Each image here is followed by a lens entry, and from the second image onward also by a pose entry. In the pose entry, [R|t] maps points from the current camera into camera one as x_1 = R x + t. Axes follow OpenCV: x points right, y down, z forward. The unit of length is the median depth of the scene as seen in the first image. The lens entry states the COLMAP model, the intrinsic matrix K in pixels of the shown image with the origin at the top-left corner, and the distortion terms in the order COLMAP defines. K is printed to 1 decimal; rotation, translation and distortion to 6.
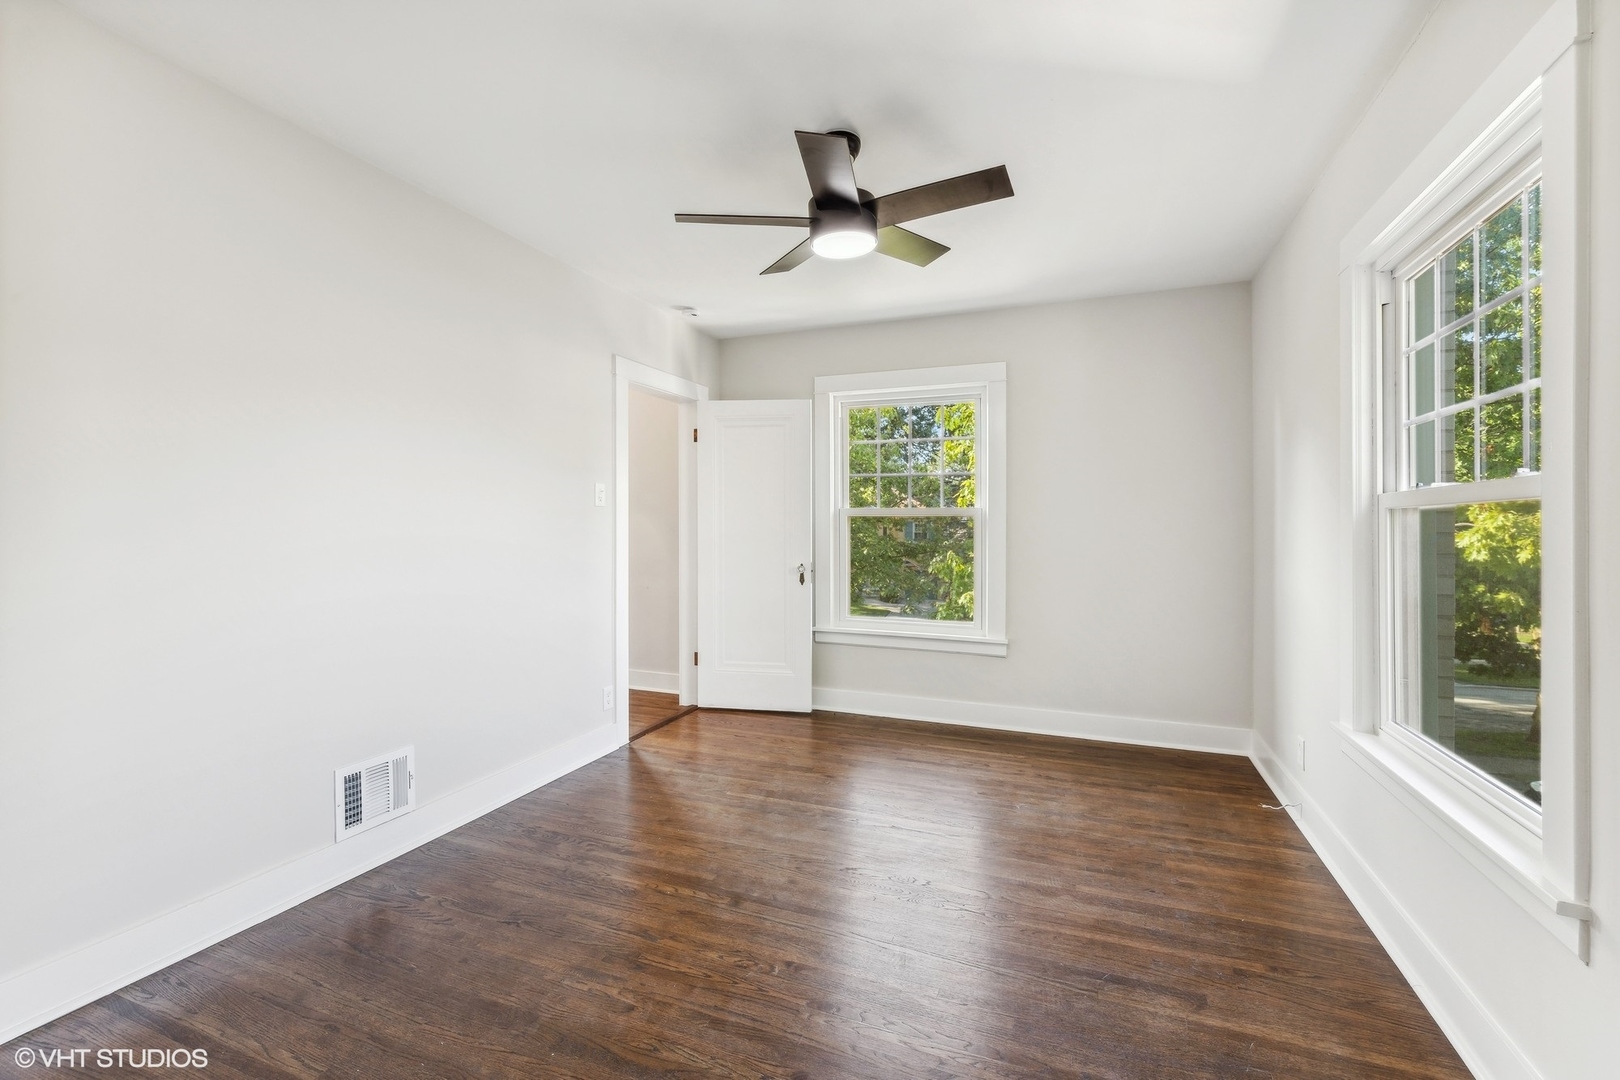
lens RADIAL K [[693.6, 0, 822.5], [0, 693.6, 519.7], [0, 0, 1]] dist [-0.000569, -0.000561]
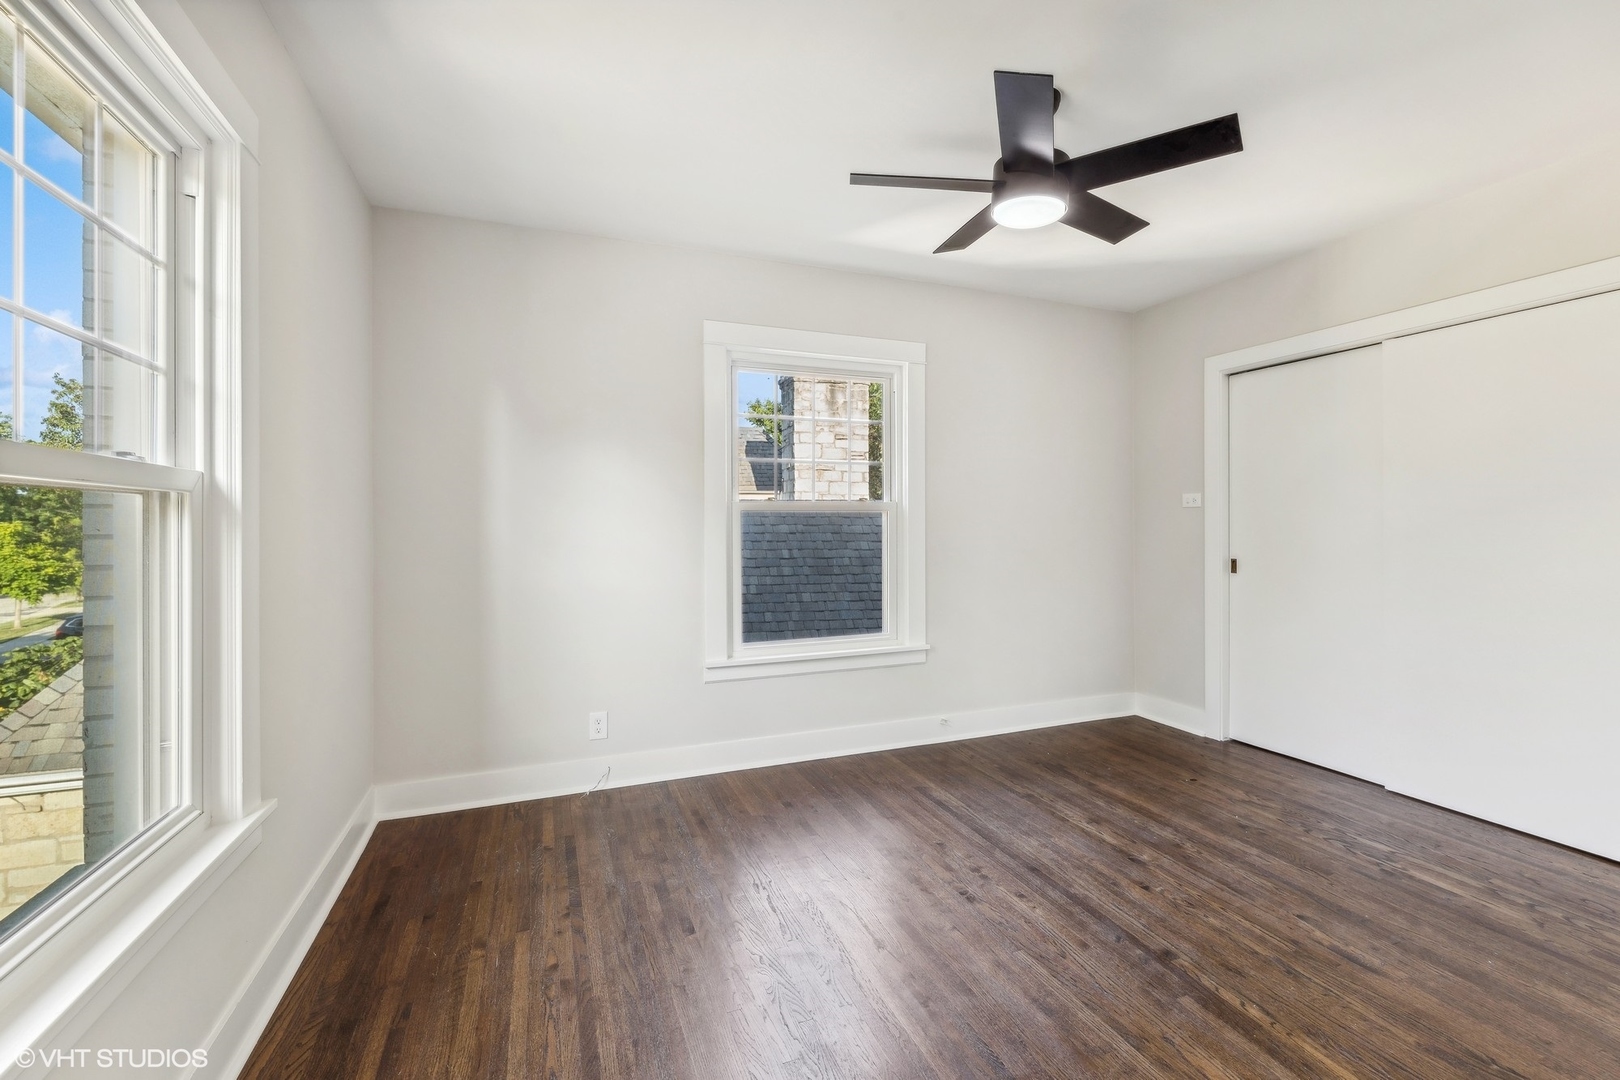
lens RADIAL K [[693.6, 0, 822.5], [0, 693.6, 519.7], [0, 0, 1]] dist [-0.000569, -0.000561]
pose [[-0.680147, 0.005293, 0.733057, -0.451895], [-0.002763, 0.999948, -0.009784, 0.020785], [-0.733070, -0.008680, -0.680097, 1.840530]]
